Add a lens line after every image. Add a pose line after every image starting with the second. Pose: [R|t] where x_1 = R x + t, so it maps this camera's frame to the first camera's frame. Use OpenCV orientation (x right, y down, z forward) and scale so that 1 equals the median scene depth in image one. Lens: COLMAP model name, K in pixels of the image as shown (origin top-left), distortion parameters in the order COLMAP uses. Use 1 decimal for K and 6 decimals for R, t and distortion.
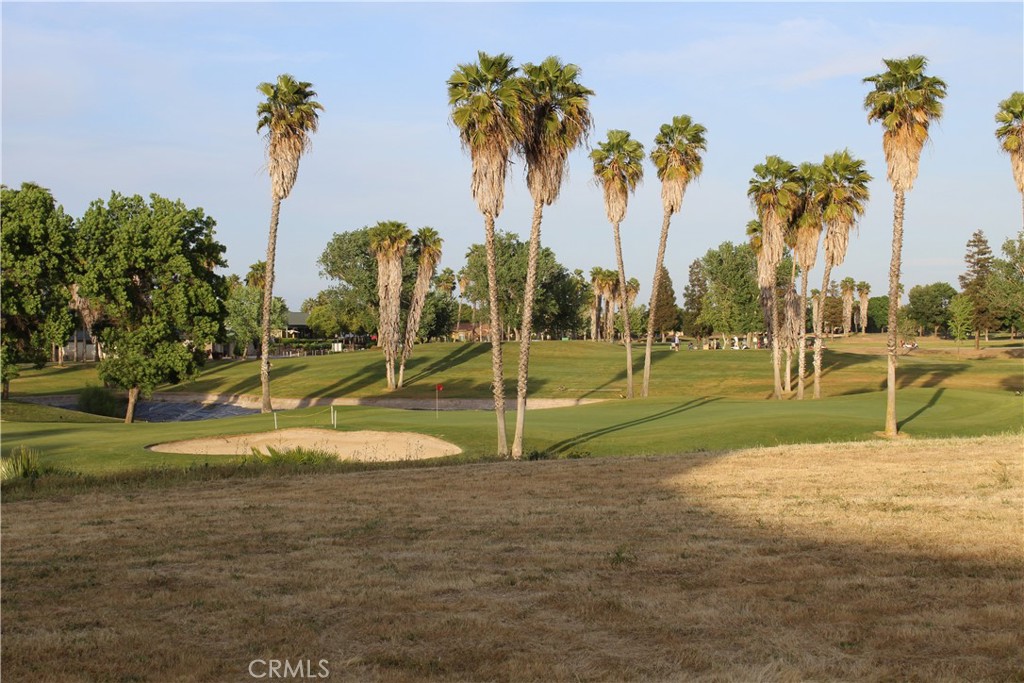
lens RADIAL K [[1733.5, 0, 513.1], [0, 1733.5, 363.7], [0, 0, 1]] dist [0.089075, 0.000000]
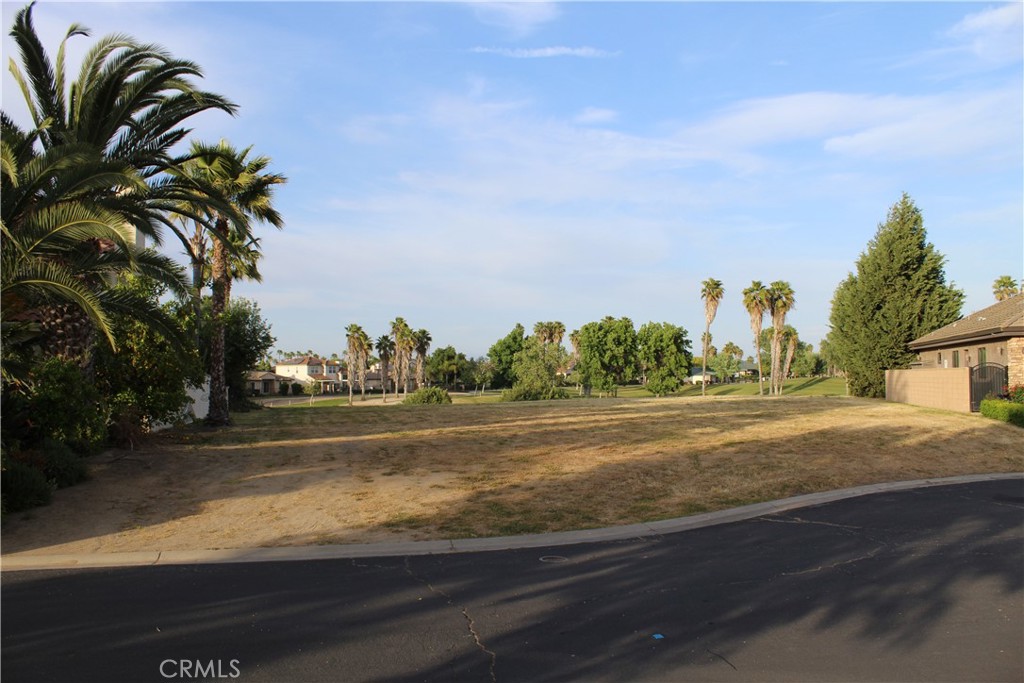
lens RADIAL K [[854.8, 0, 516.3], [0, 854.8, 332.3], [0, 0, 1]] dist [-0.105852, 0.041416]
pose [[0.910697, -0.012748, -0.412878, 0.133594], [-0.014073, 0.997986, -0.061855, 0.003802], [0.412835, 0.062141, 0.908684, -0.306914]]
